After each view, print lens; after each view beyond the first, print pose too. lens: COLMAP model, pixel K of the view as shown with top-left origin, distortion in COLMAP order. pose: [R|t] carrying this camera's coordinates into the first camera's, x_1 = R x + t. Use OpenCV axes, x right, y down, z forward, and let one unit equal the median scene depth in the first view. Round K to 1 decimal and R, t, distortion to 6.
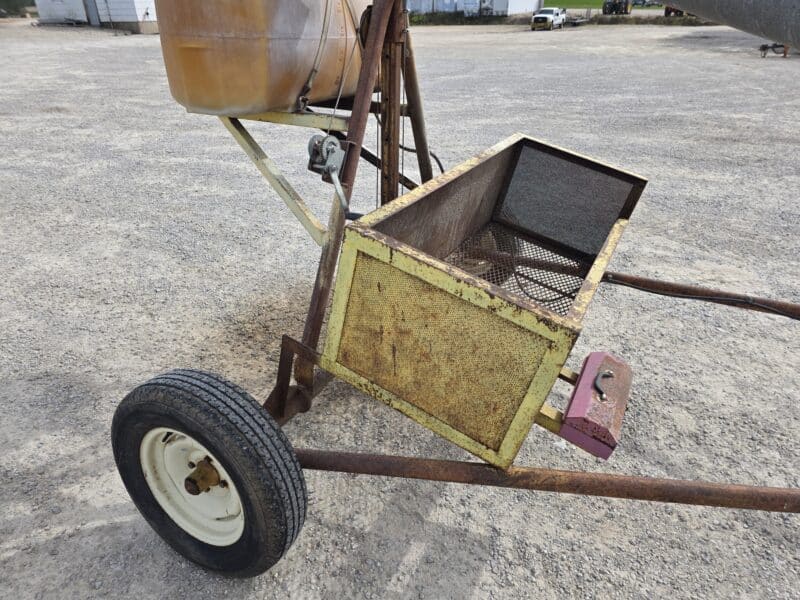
lens RADIAL K [[544.2, 0, 403.9], [0, 544.2, 305.1], [0, 0, 1]] dist [0.059054, -0.062986]
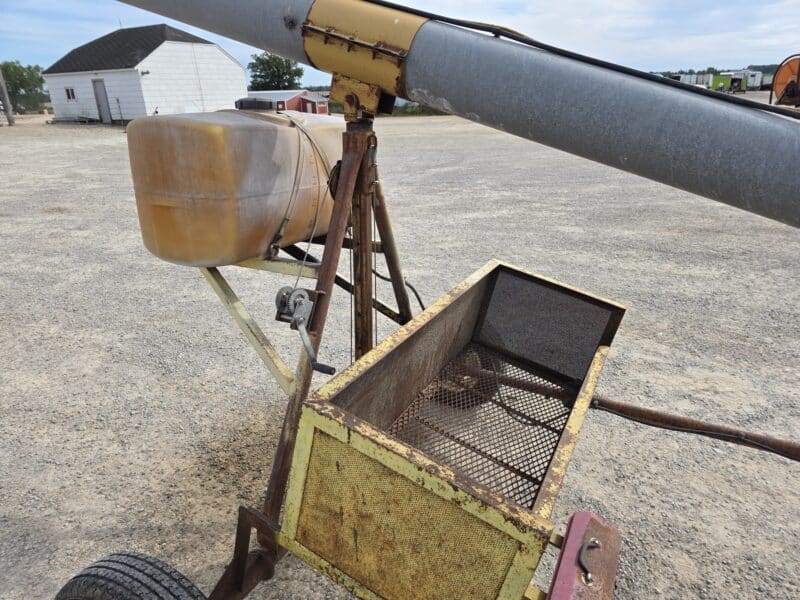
lens RADIAL K [[544.2, 0, 398.7], [0, 544.2, 298.8], [0, 0, 1]] dist [0.059054, -0.062986]
pose [[0.999883, -0.014160, -0.005759, 0.035389], [0.013175, 0.989327, -0.145116, -0.093691], [0.007752, 0.145024, 0.989398, 0.015311]]
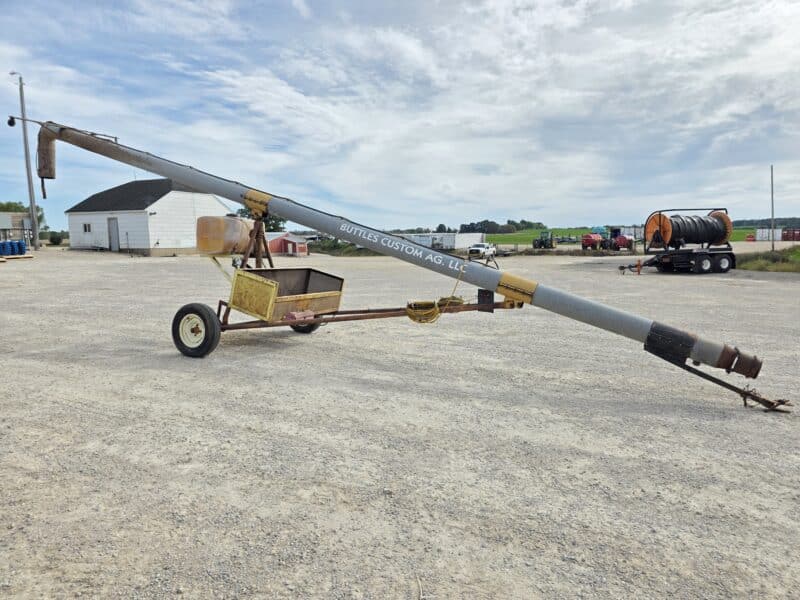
lens RADIAL K [[544.2, 0, 400.8], [0, 544.2, 296.8], [0, 0, 1]] dist [0.059054, -0.062986]
pose [[0.999169, 0.001504, 0.040735, 0.566629], [0.014397, 0.921888, -0.387188, 0.965943], [-0.038136, 0.387453, 0.921100, -1.655976]]
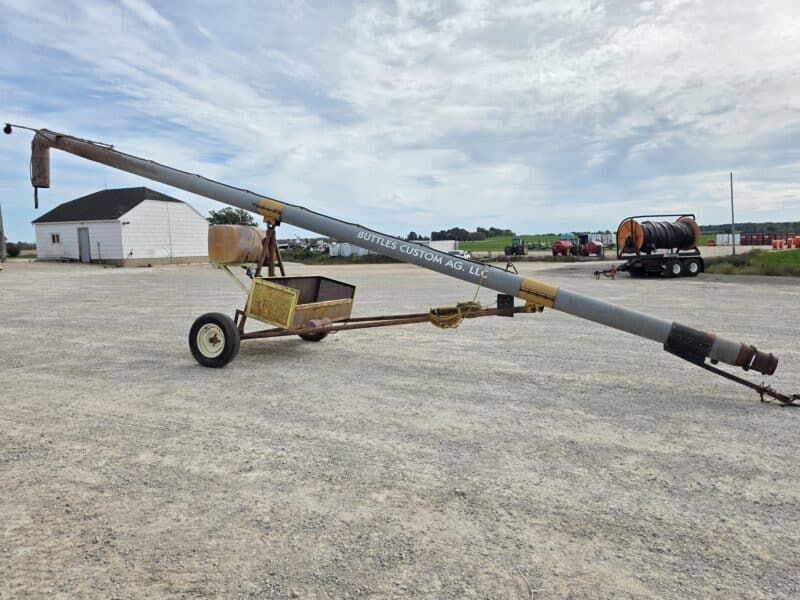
lens RADIAL K [[544.2, 0, 403.5], [0, 544.2, 300.4], [0, 0, 1]] dist [0.059054, -0.062986]
pose [[0.995065, -0.013516, 0.098297, 0.358139], [0.051244, 0.918332, -0.392479, 0.973670], [-0.084965, 0.395579, 0.914493, -1.660548]]
